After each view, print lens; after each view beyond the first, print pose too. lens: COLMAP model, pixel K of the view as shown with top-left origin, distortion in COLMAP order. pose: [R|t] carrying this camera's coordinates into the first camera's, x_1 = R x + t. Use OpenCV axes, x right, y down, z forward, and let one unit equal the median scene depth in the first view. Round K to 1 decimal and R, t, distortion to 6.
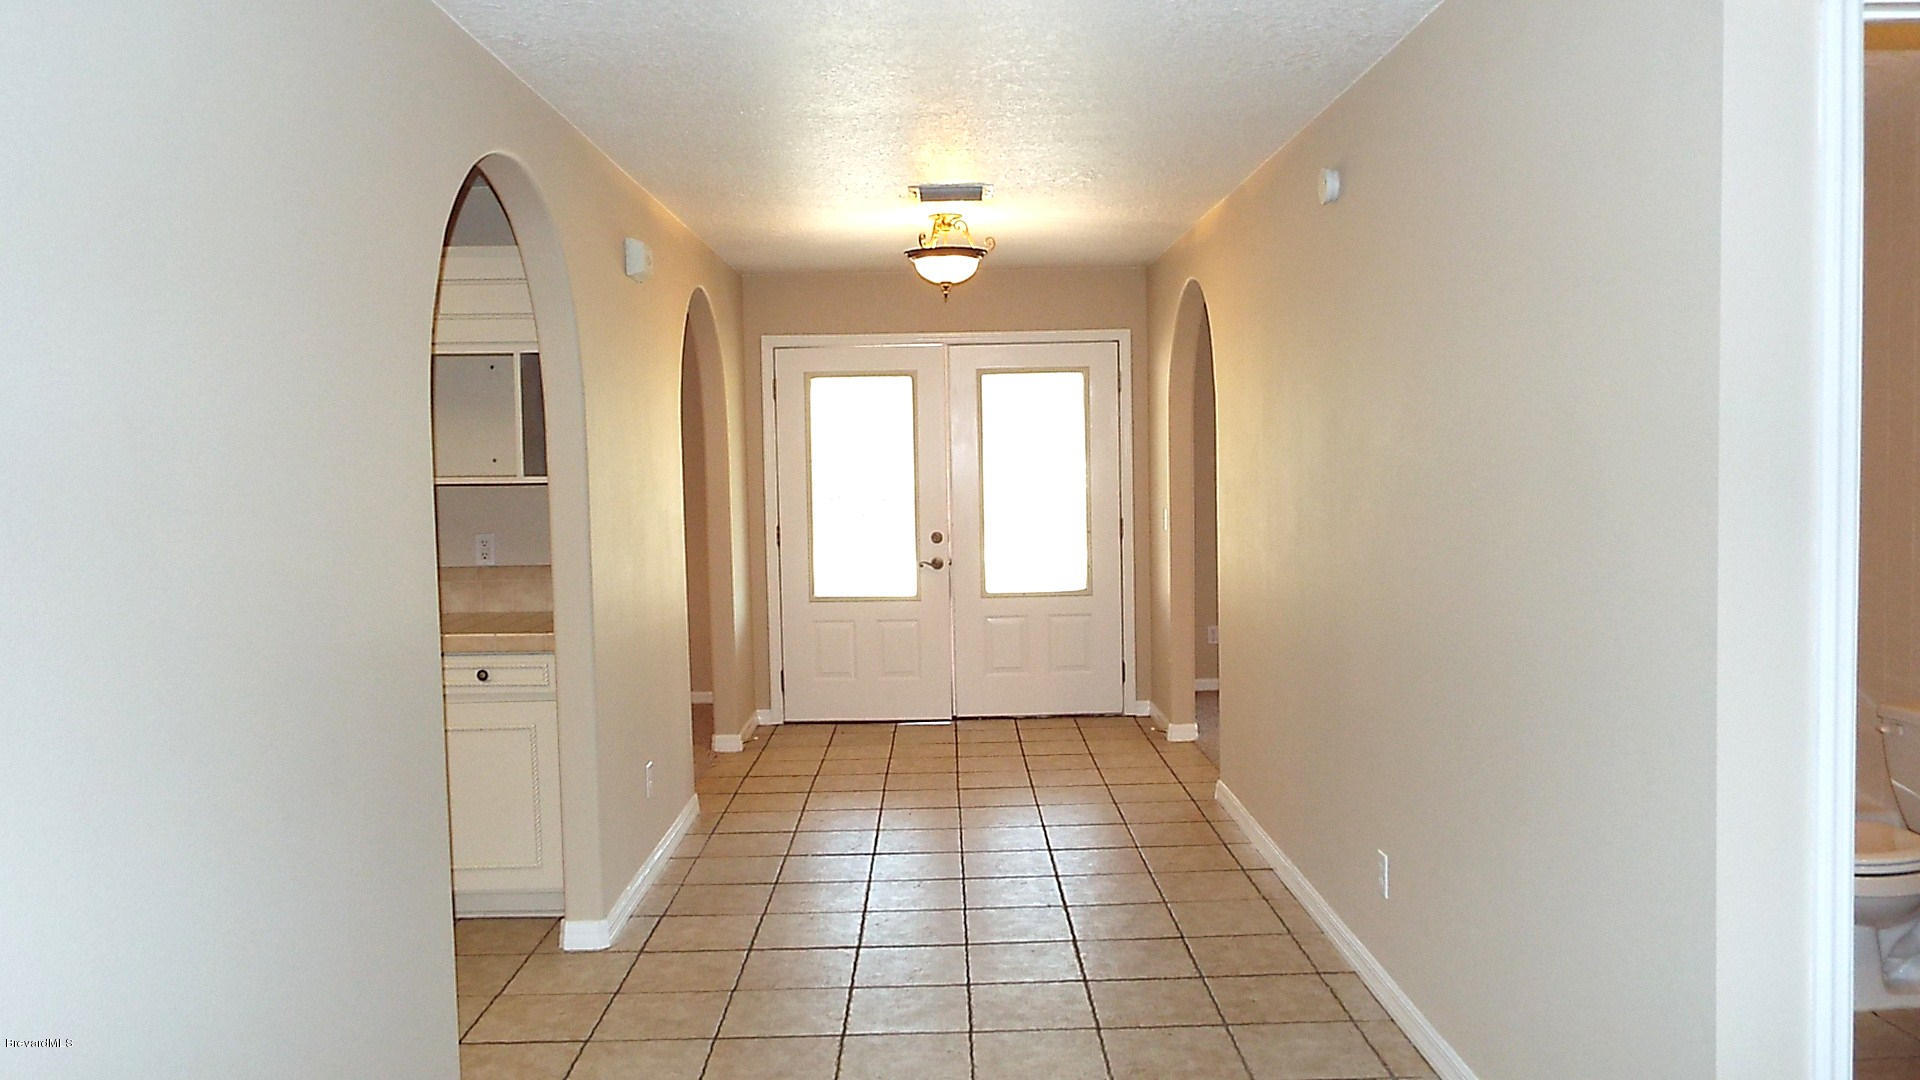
lens RADIAL K [[1381.3, 0, 960.0], [0, 1381.3, 540.0], [0, 0, 1]] dist [-0.053363, 0.040331]
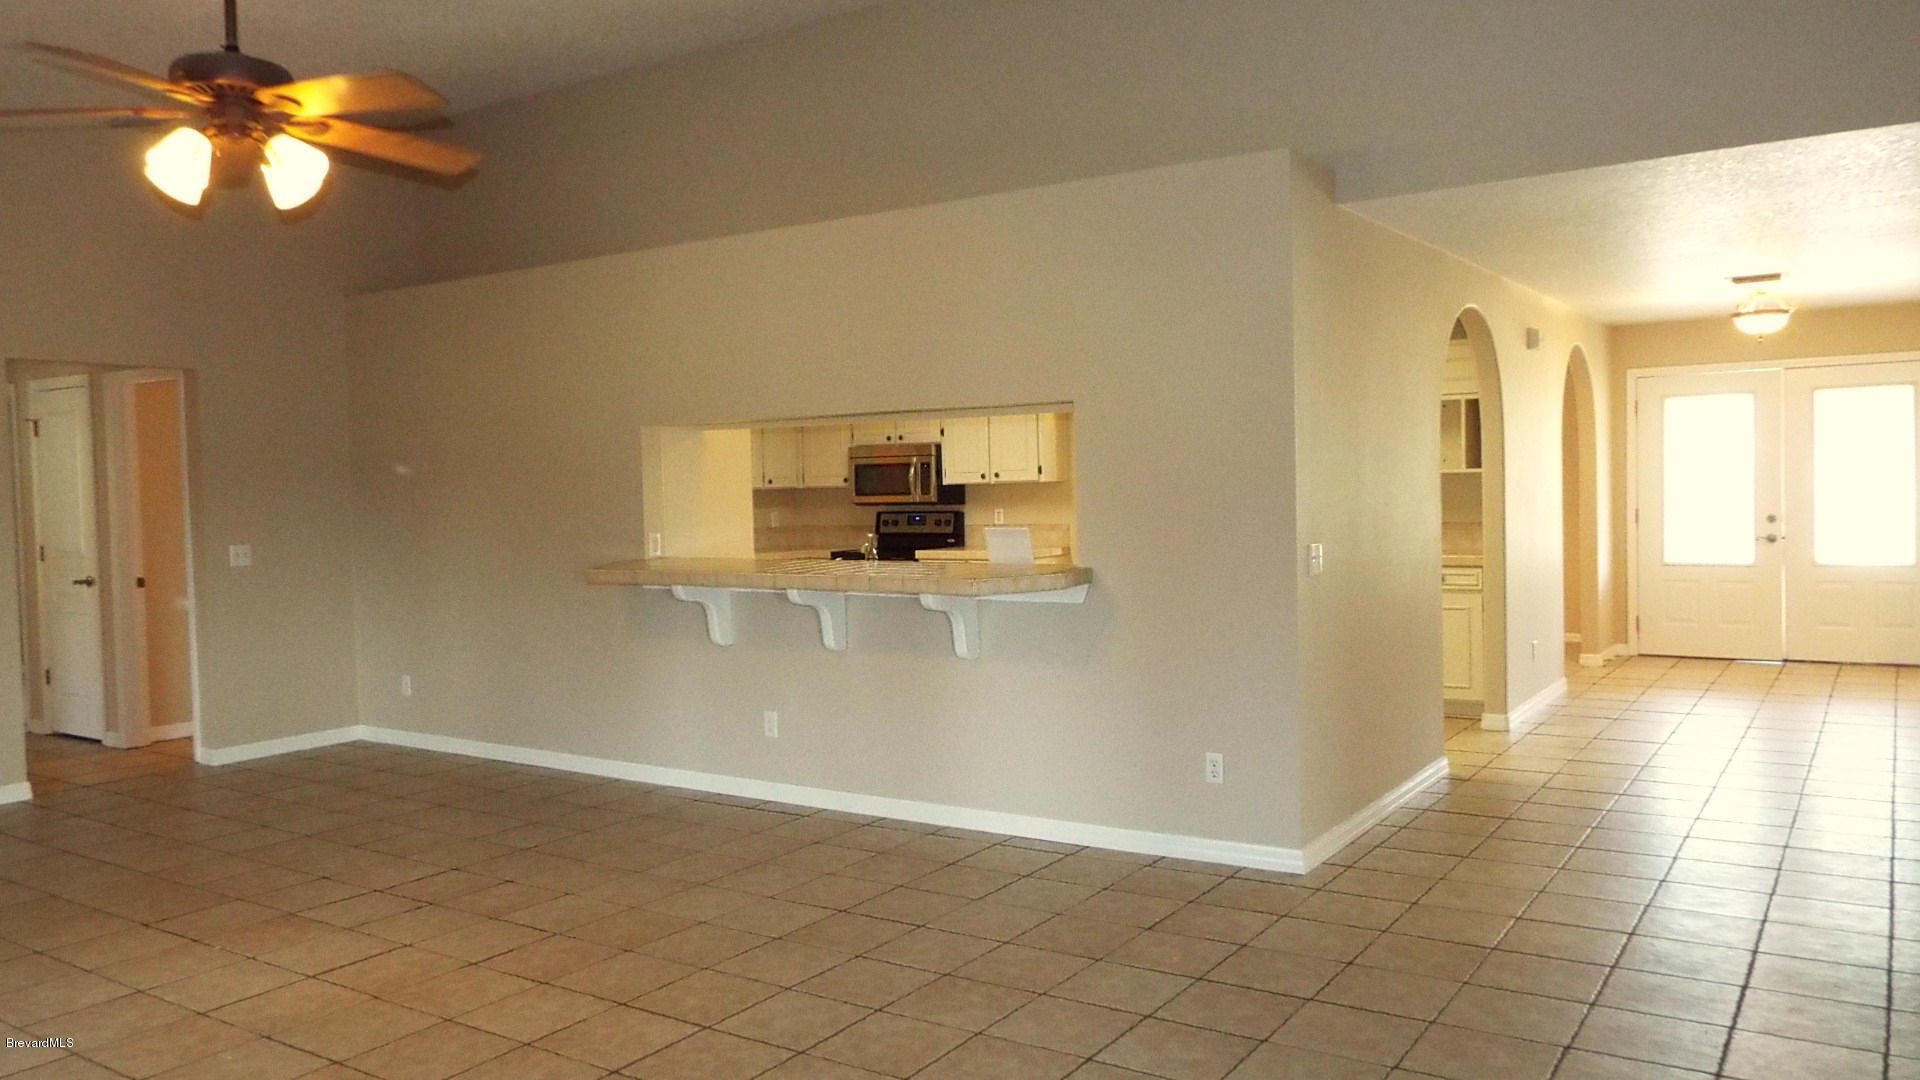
lens RADIAL K [[1381.3, 0, 960.0], [0, 1381.3, 540.0], [0, 0, 1]] dist [-0.053363, 0.040331]
pose [[0.818182, 0.026004, -0.574370, 0.099353], [-0.028122, 0.999591, 0.005196, 0.035069], [0.574270, 0.011902, 0.818579, -0.495098]]
